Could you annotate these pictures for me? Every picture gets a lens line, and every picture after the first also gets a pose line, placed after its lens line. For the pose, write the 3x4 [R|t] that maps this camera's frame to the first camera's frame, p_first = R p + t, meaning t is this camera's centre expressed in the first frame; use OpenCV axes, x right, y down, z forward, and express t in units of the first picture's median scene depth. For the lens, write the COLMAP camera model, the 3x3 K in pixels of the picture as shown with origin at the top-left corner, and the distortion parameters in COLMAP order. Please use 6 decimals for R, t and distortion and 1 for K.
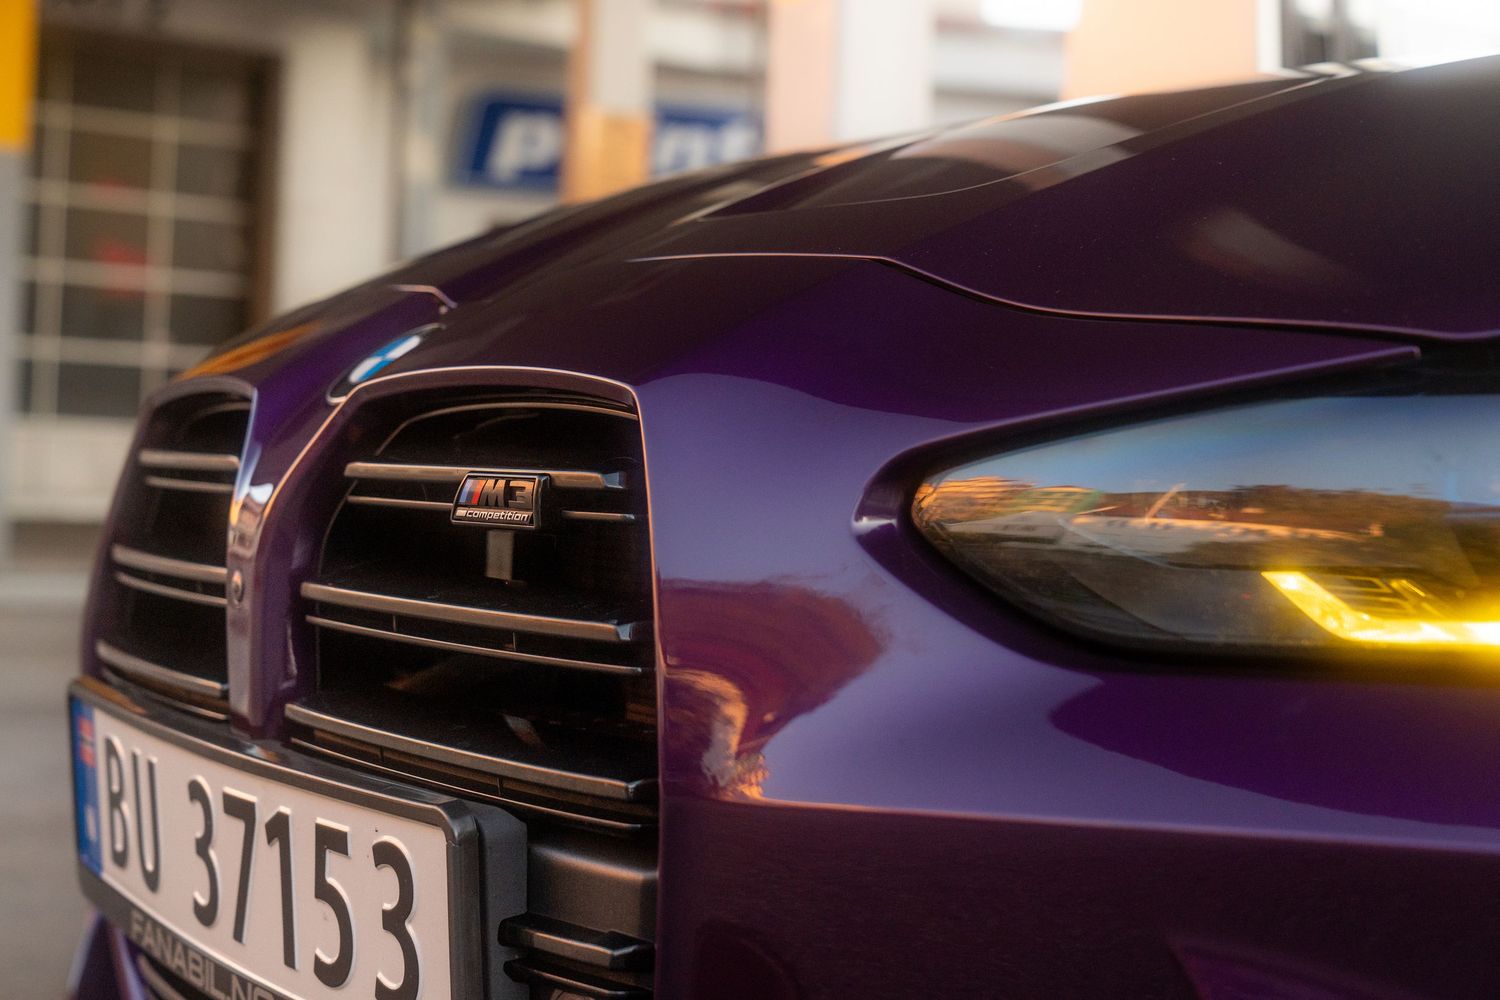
lens RADIAL K [[2252.6, 0, 750.0], [0, 2252.6, 500.0], [0, 0, 1]] dist [0.018893, 0.012104]
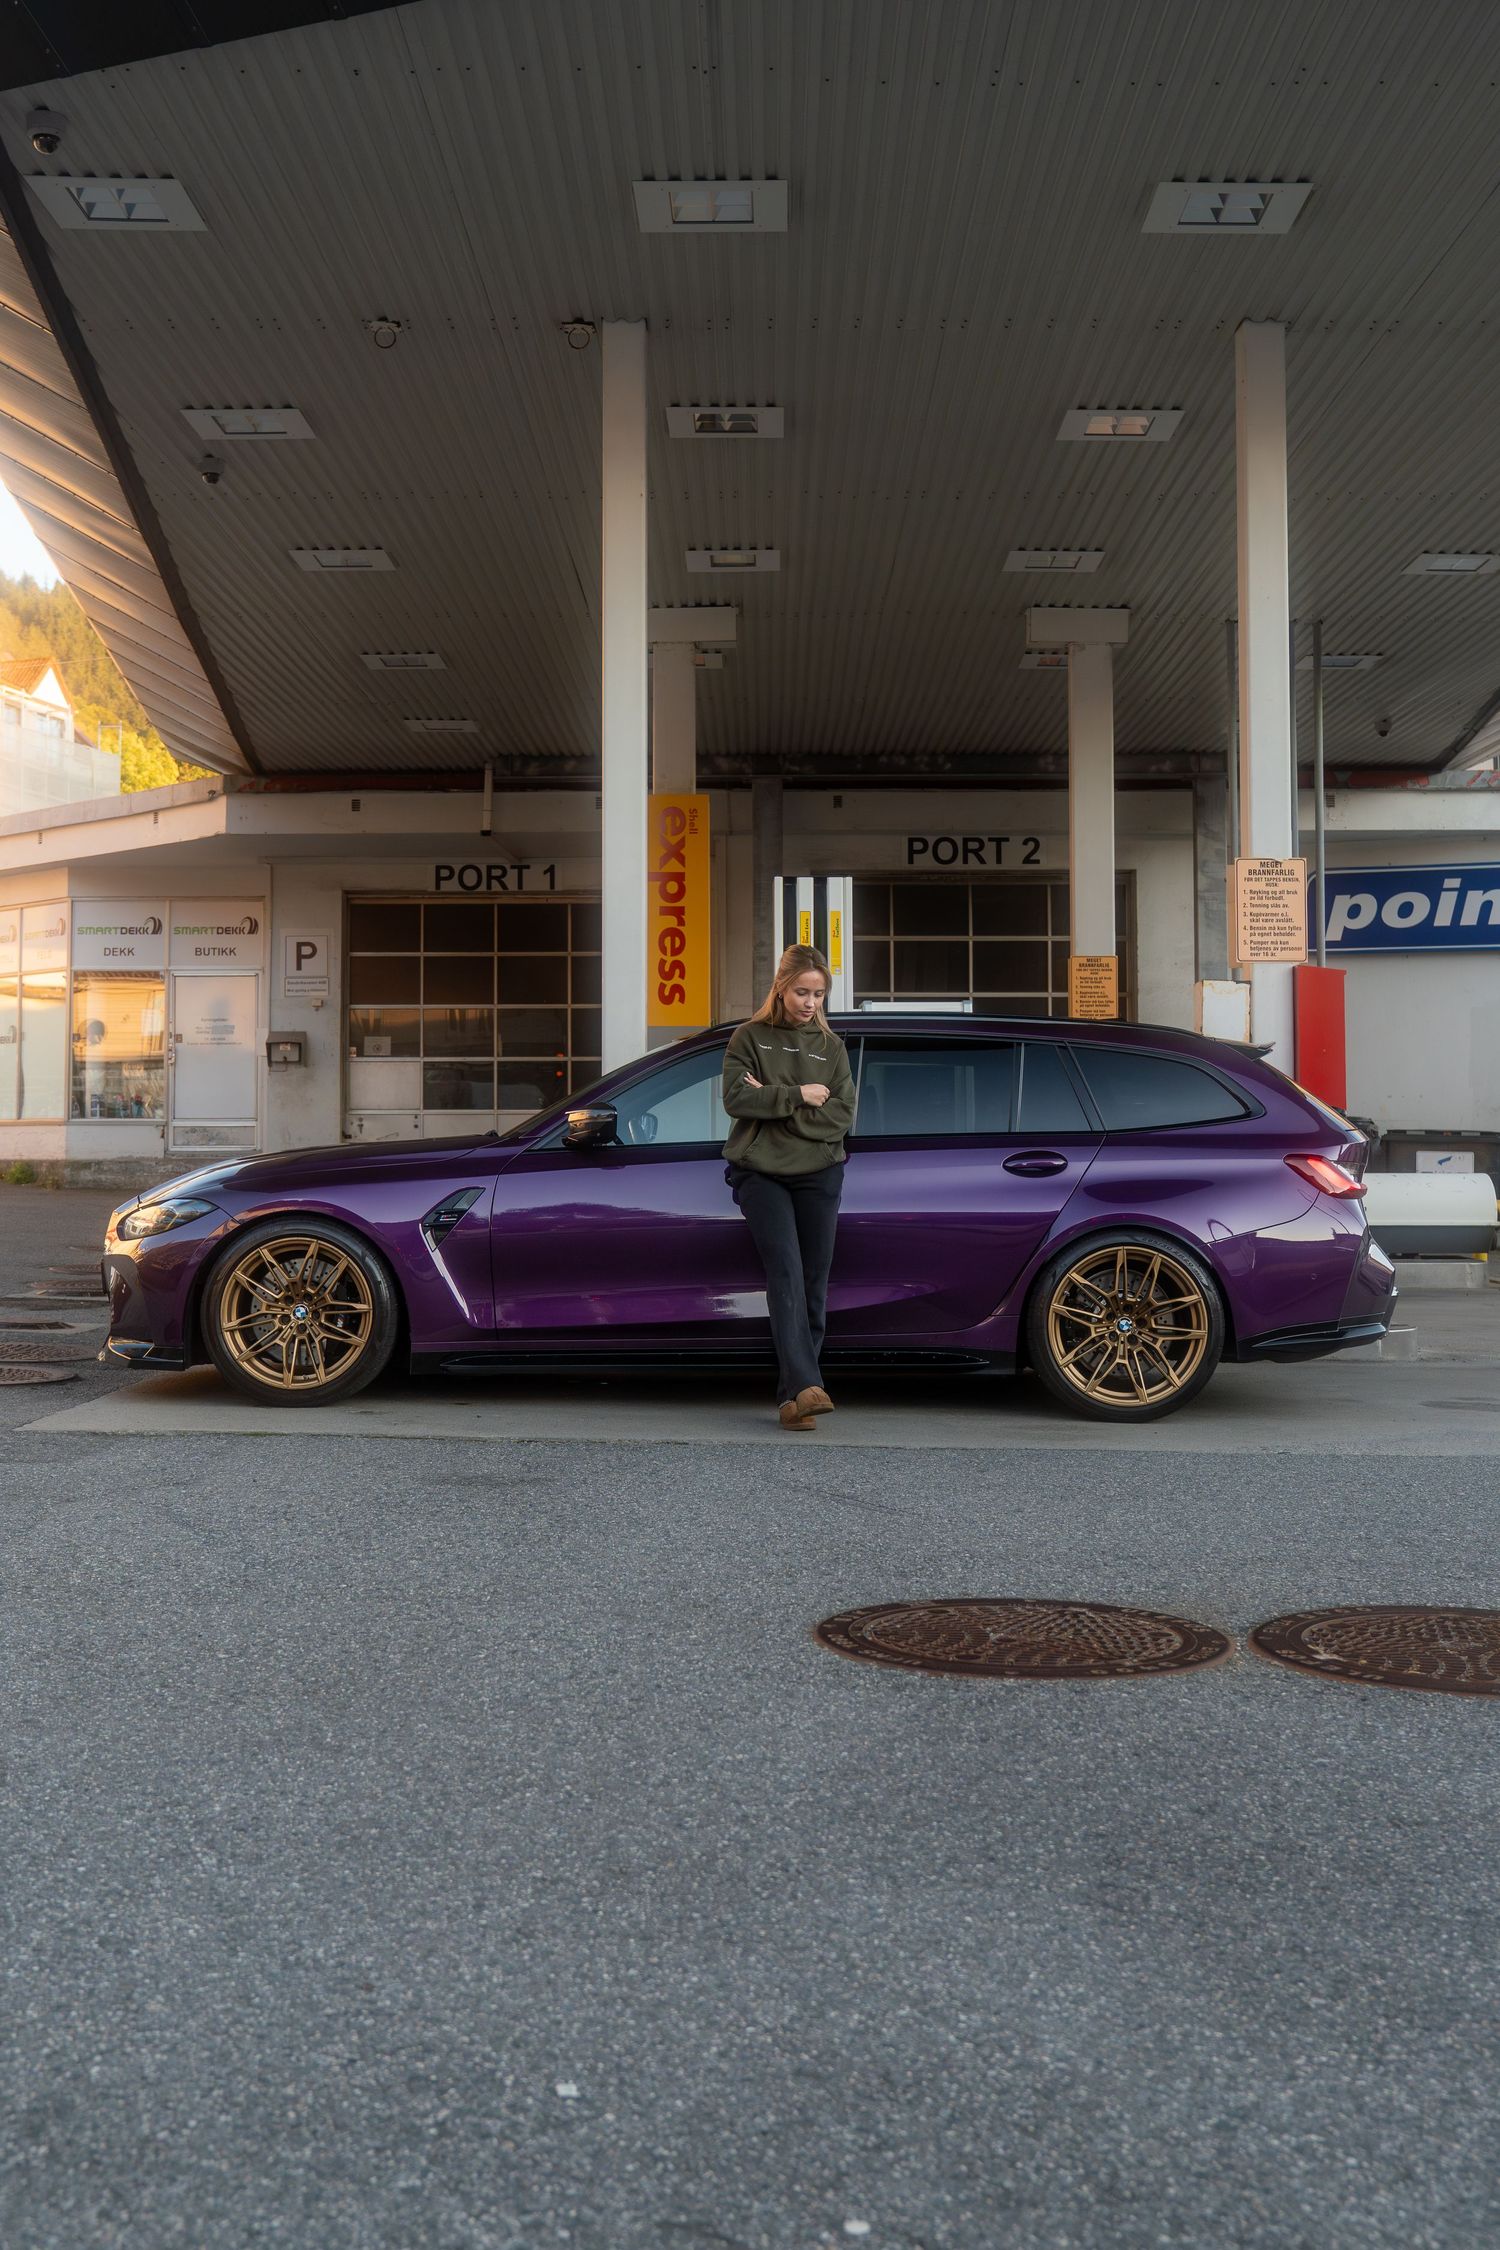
lens RADIAL K [[2282.6, 0, 748.6], [0, 2282.6, 1042.1], [0, 0, 1]] dist [0.013249, -0.005413]
pose [[0.839212, -0.065287, -0.539871, 6.229077], [0.026097, 0.996458, -0.079936, 0.064645], [0.543178, 0.052994, 0.837943, -4.668739]]
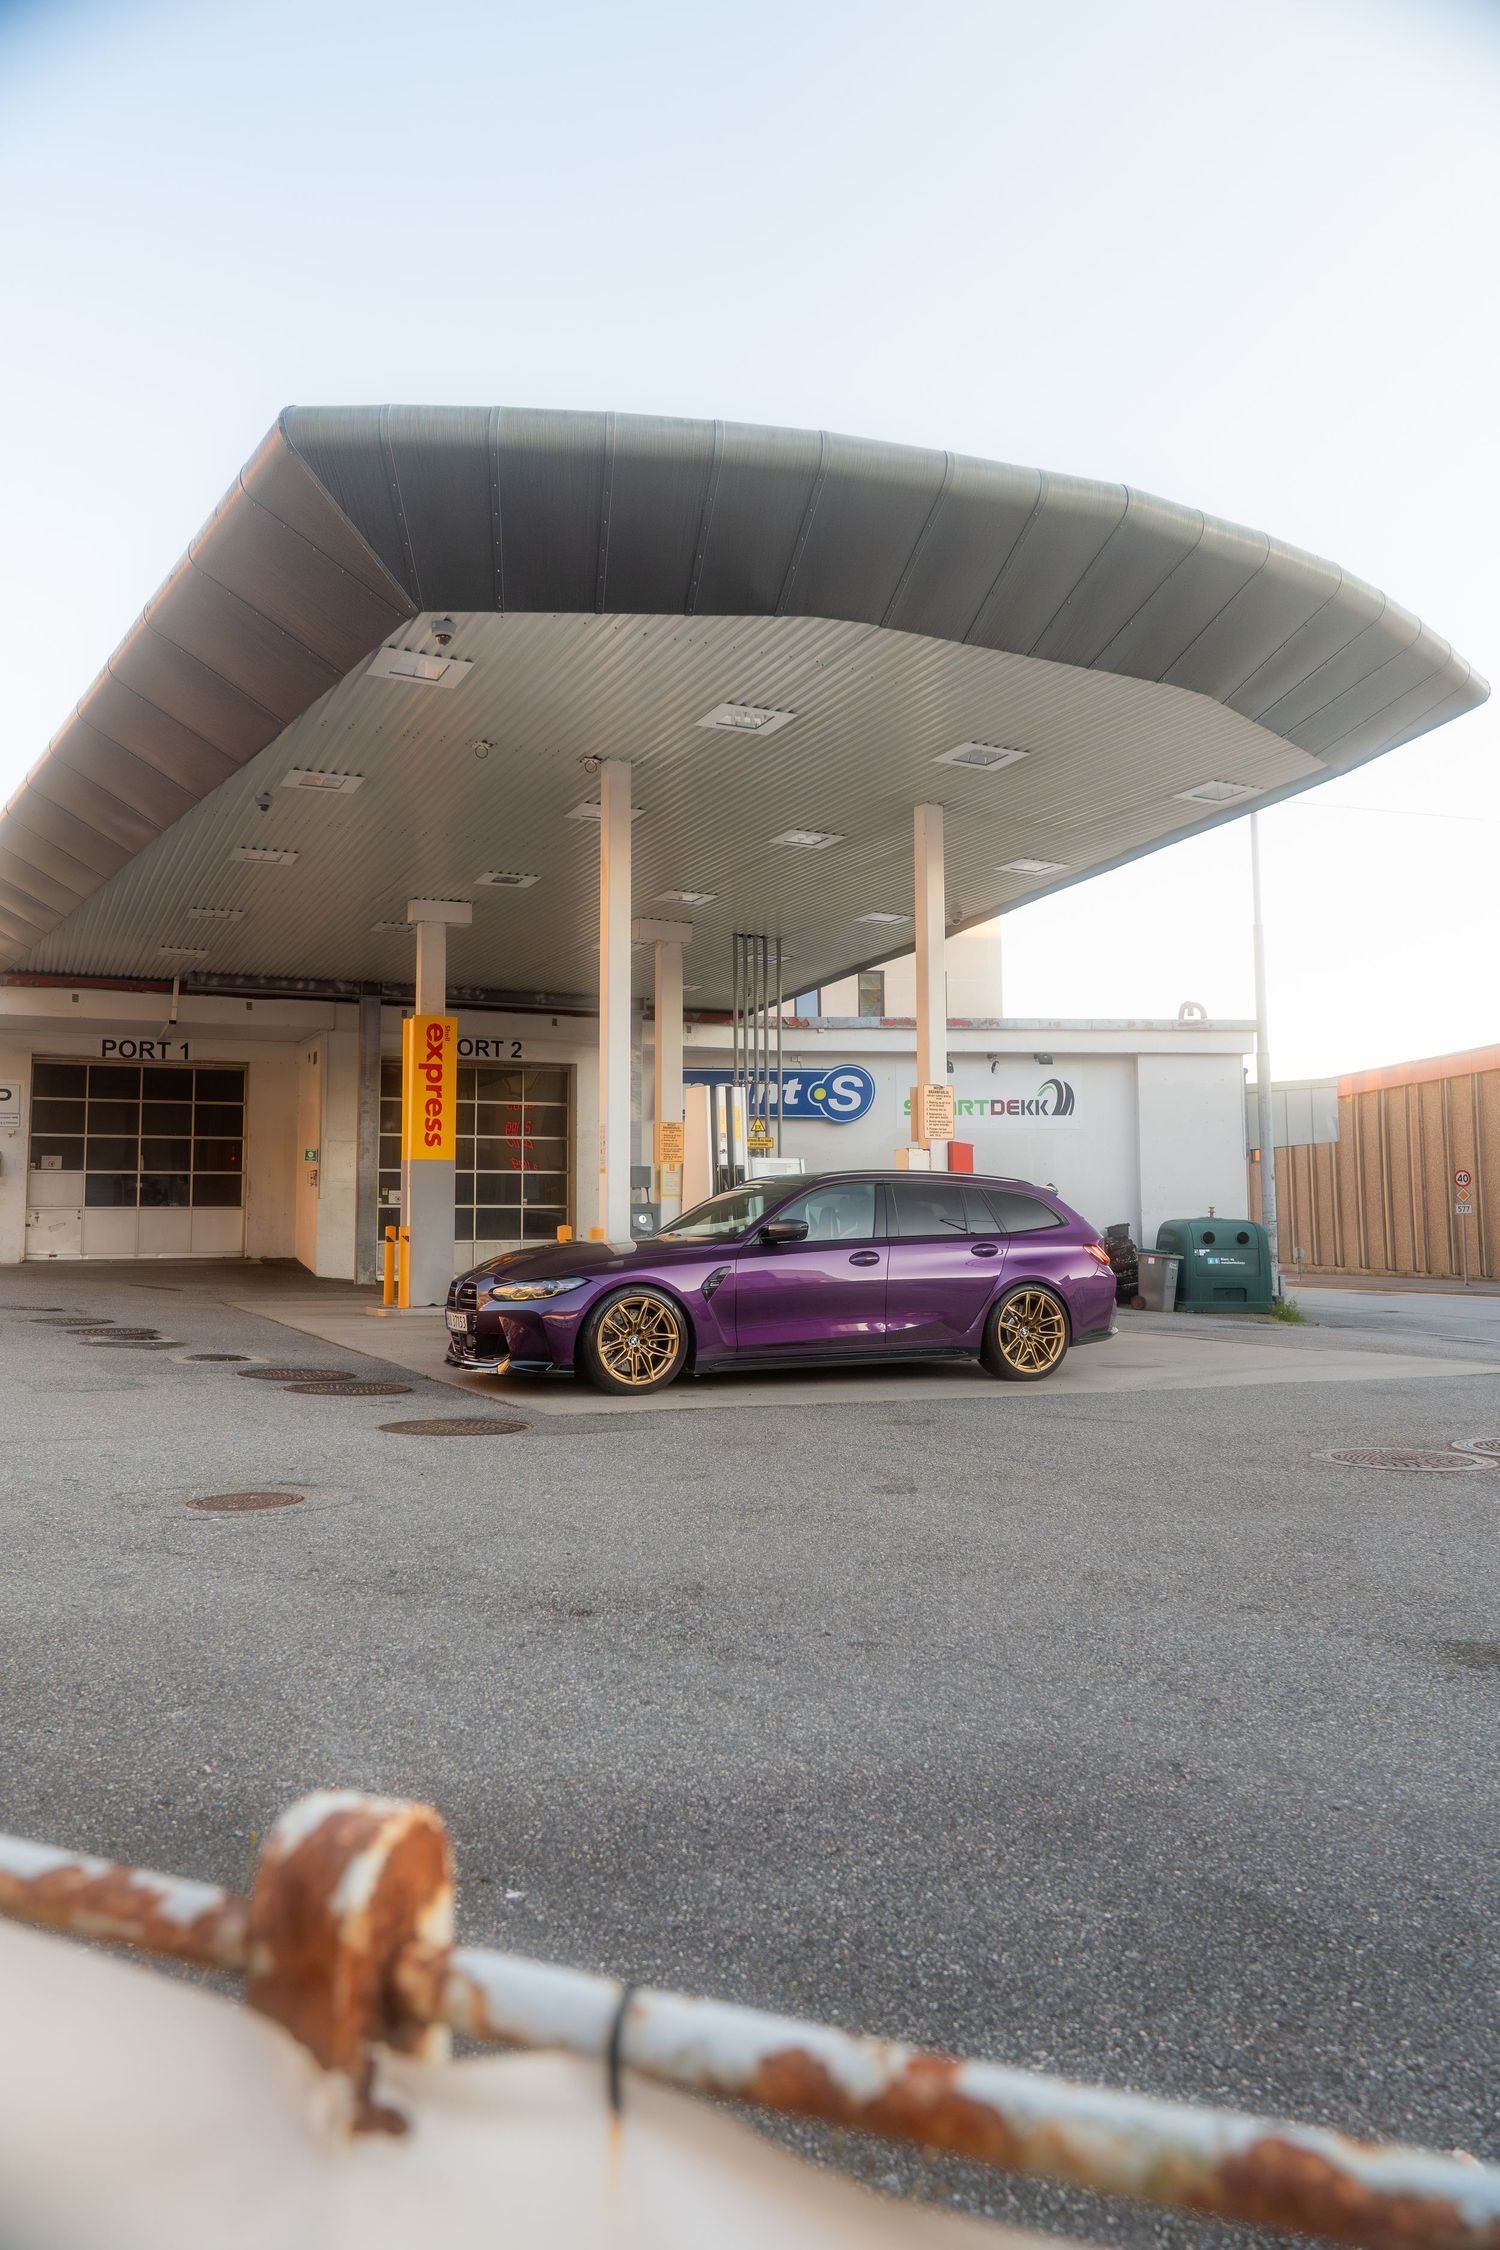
lens RADIAL K [[1446.9, 0, 725.2], [0, 1446.9, 1122.0], [0, 0, 1]] dist [-0.008712, 0.003070]
pose [[0.988621, -0.053844, -0.140459, 2.616639], [0.041404, 0.995078, -0.090034, -0.163672], [0.144616, 0.083194, 0.985984, -7.270306]]
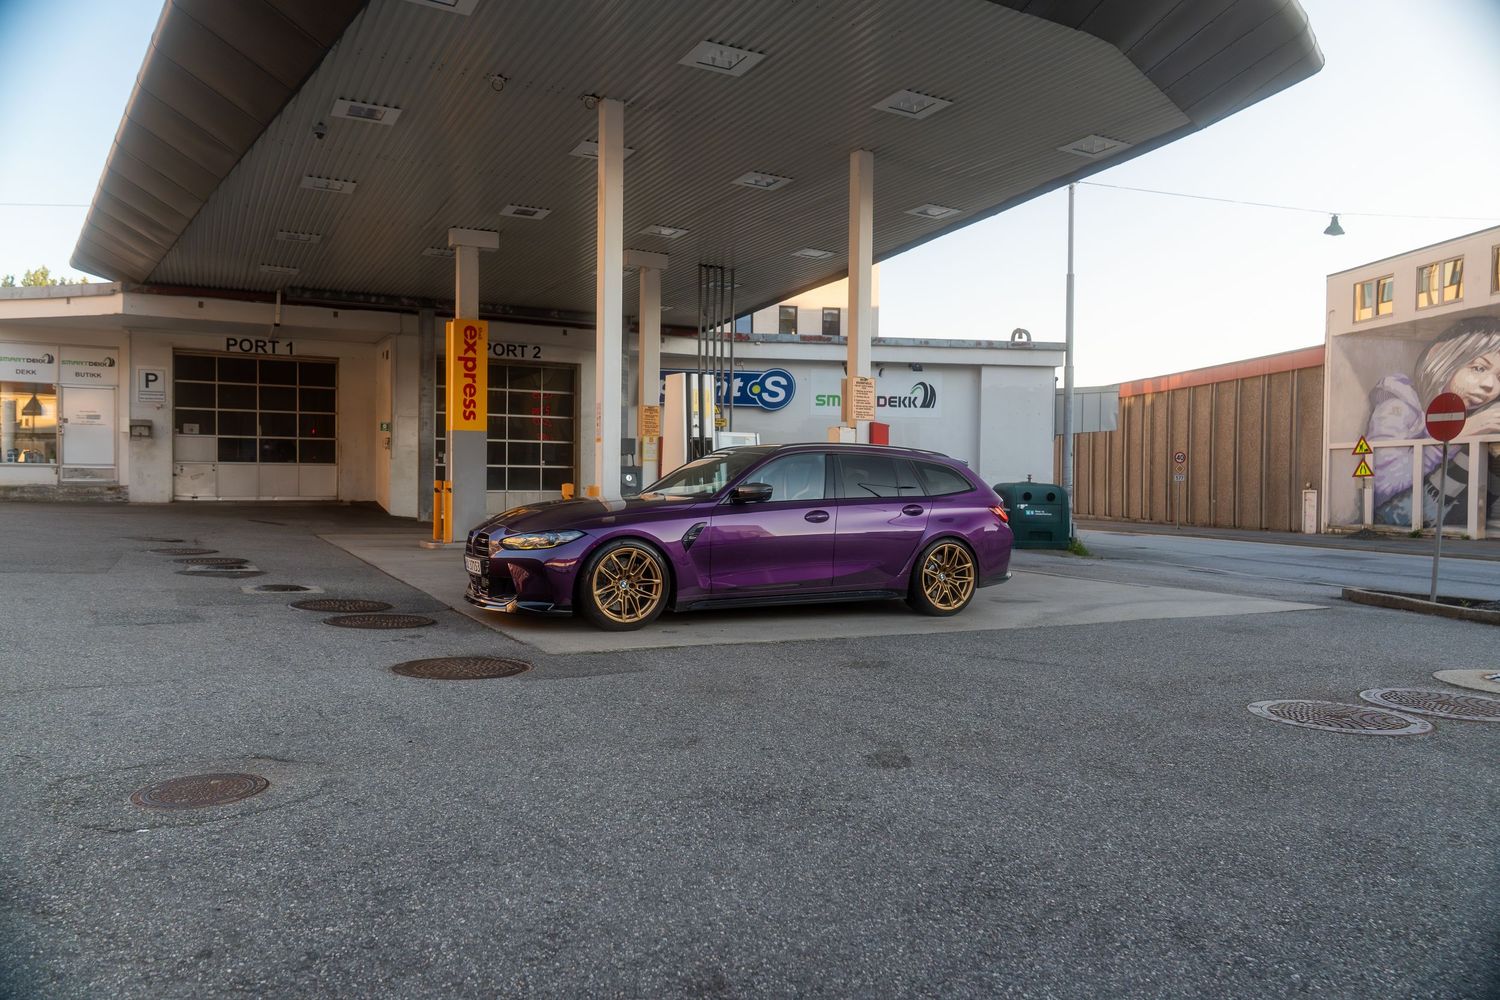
lens RADIAL K [[964.6, 0, 727.7], [0, 964.6, 512.6], [0, 0, 1]] dist [-0.008712, 0.003070]
pose [[0.994874, -0.025497, -0.097850, 2.211262], [0.027157, 0.999508, 0.015666, -0.250485], [0.097403, -0.018243, 0.995078, -5.454452]]
